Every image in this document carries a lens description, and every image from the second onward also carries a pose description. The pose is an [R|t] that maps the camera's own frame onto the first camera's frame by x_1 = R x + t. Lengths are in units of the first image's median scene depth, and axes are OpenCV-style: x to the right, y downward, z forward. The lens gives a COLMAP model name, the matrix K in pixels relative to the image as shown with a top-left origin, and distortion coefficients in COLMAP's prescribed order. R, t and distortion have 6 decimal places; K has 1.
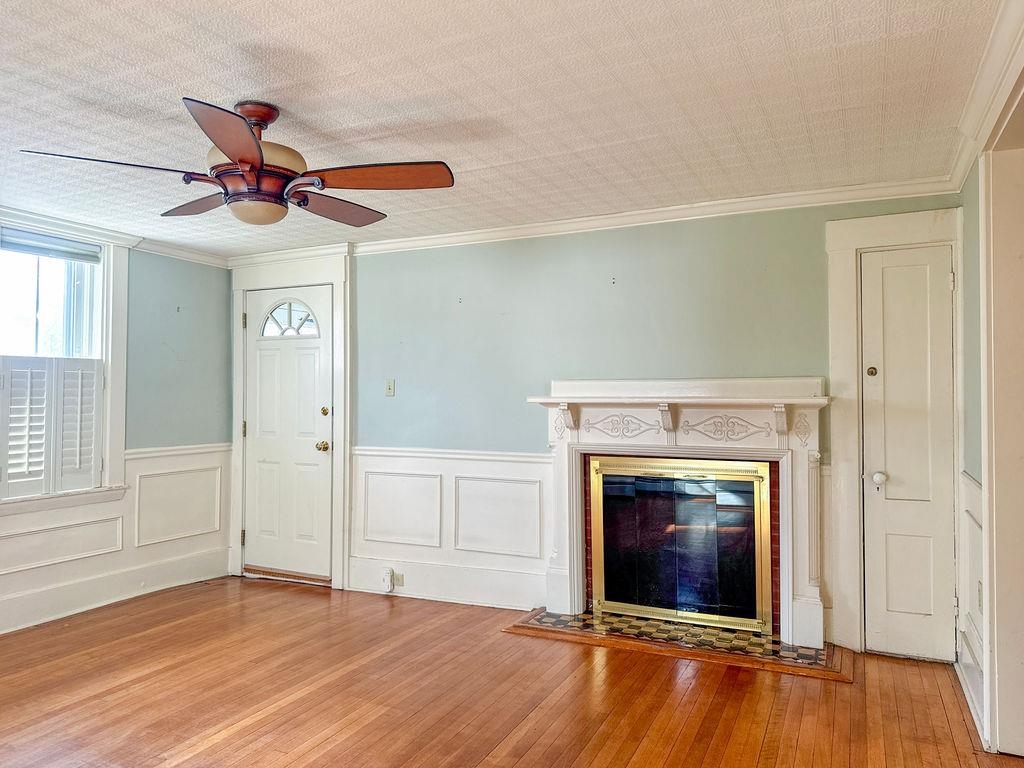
lens RADIAL K [[723.9, 0, 512.0], [0, 723.9, 384.0], [0, 0, 1]] dist [0.087398, -0.123773]
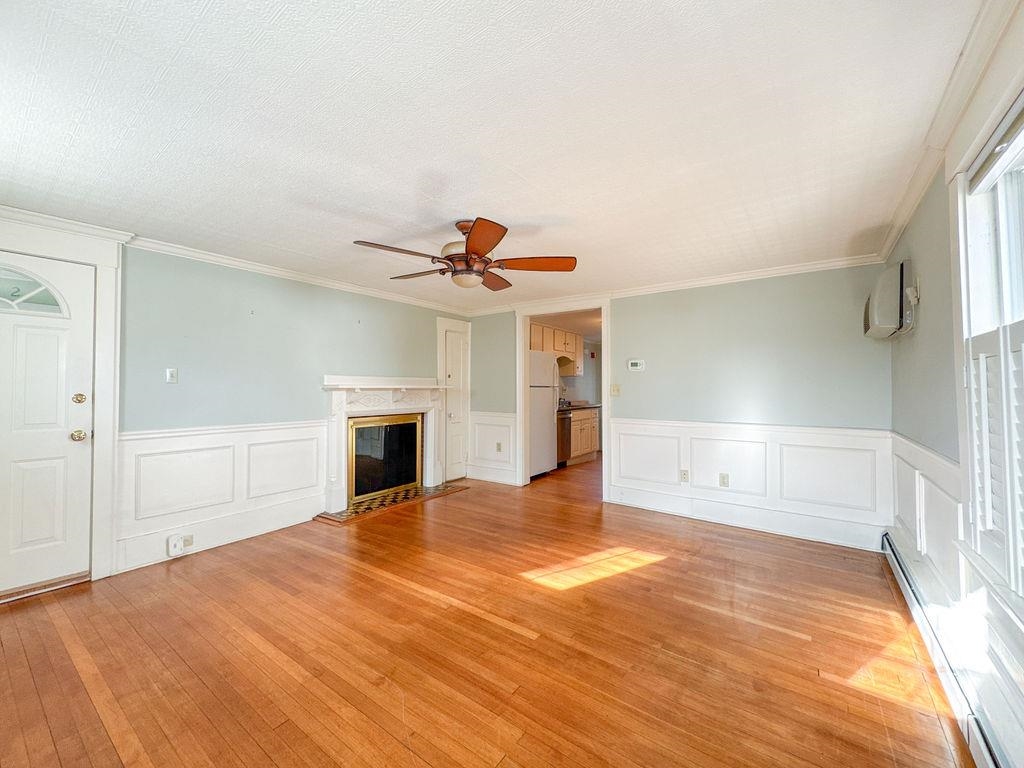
lens RADIAL K [[411.4, 0, 513.5], [0, 411.4, 382.9], [0, 0, 1]] dist [-0.001197, -0.000216]
pose [[0.185436, 0.014693, 0.982546, -0.824228], [-0.015938, 0.999802, -0.011943, 0.018426], [-0.982527, -0.013445, 0.185633, 0.430973]]
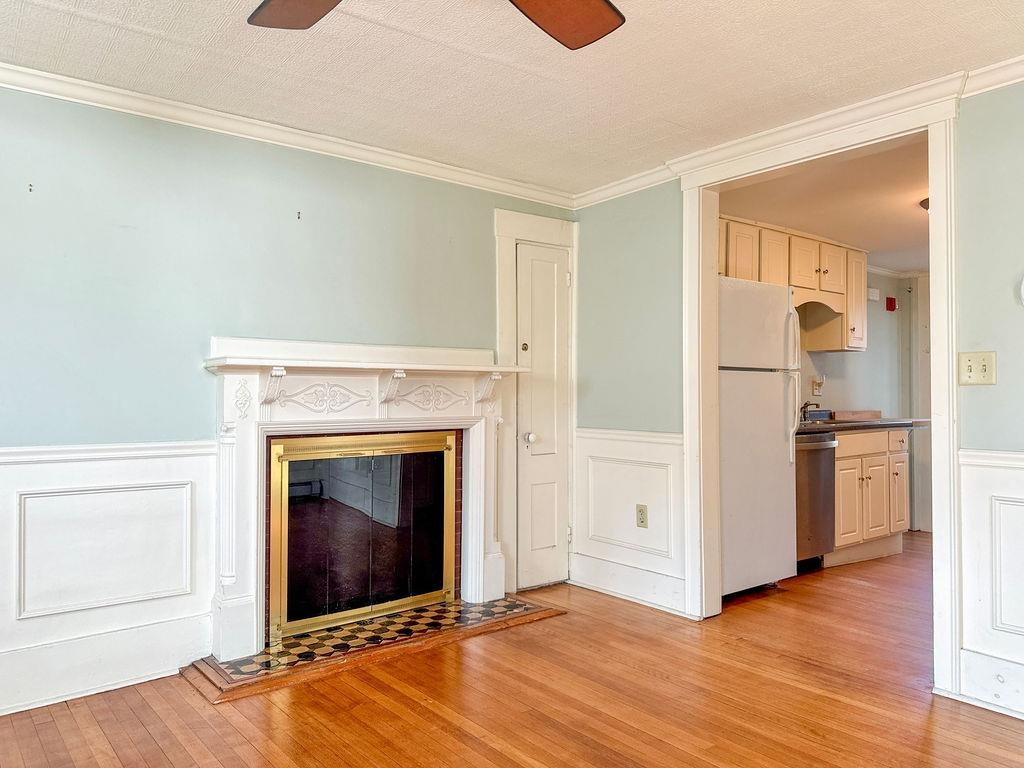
lens RADIAL K [[723.9, 0, 512.0], [0, 723.9, 384.0], [0, 0, 1]] dist [0.087398, -0.123773]
pose [[0.449577, 0.015067, 0.893114, -0.476056], [-0.015527, 0.999838, -0.009051, 0.045823], [-0.893107, -0.009798, 0.449739, 0.441743]]
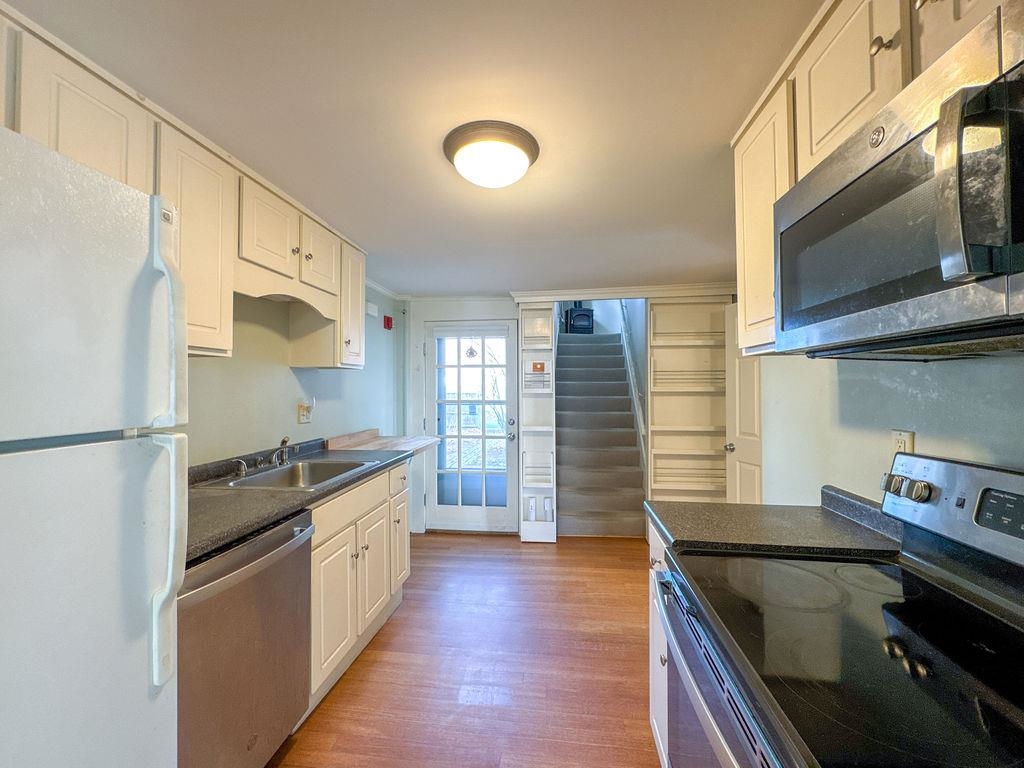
lens RADIAL K [[411.4, 0, 513.5], [0, 411.4, 382.9], [0, 0, 1]] dist [-0.001197, -0.000216]
pose [[-0.317193, 0.009533, 0.948313, 0.352038], [-0.010111, 0.999859, -0.013433, -0.010256], [-0.948307, -0.013850, -0.317051, 0.449541]]
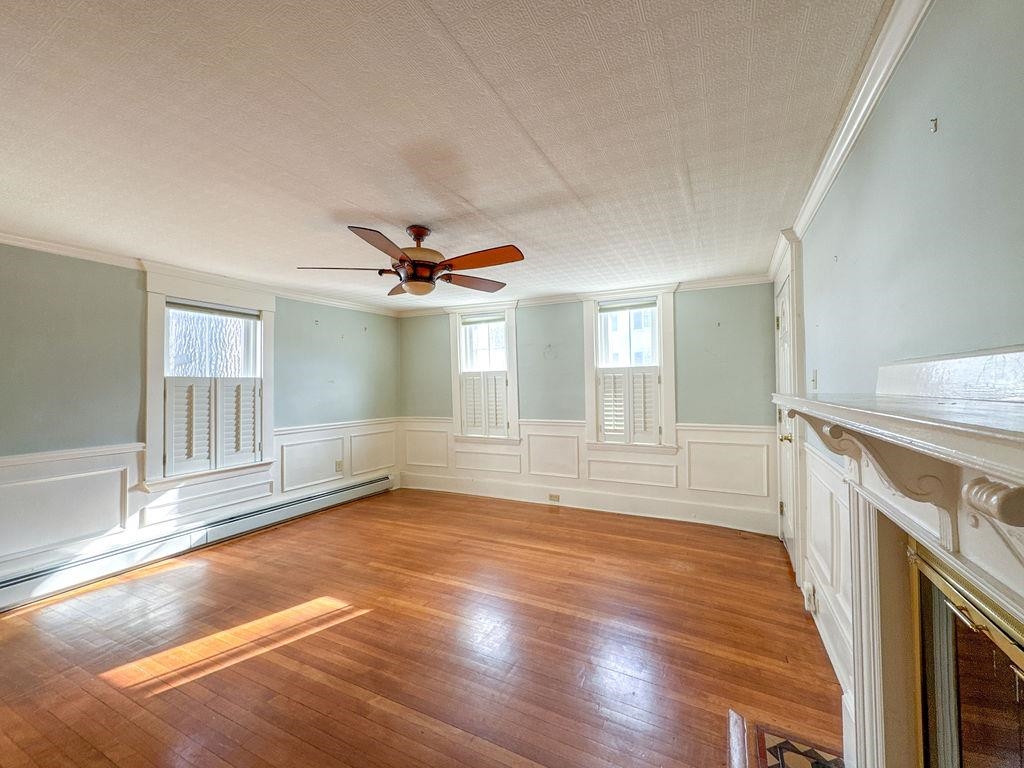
lens RADIAL K [[416.1, 0, 512.9], [0, 416.1, 382.5], [0, 0, 1]] dist [-0.002053, 0.000245]
pose [[-0.020265, -0.009316, -0.999751, 0.400528], [0.026820, 0.999592, -0.009859, 0.004591], [0.999435, -0.027013, -0.020007, 0.769017]]
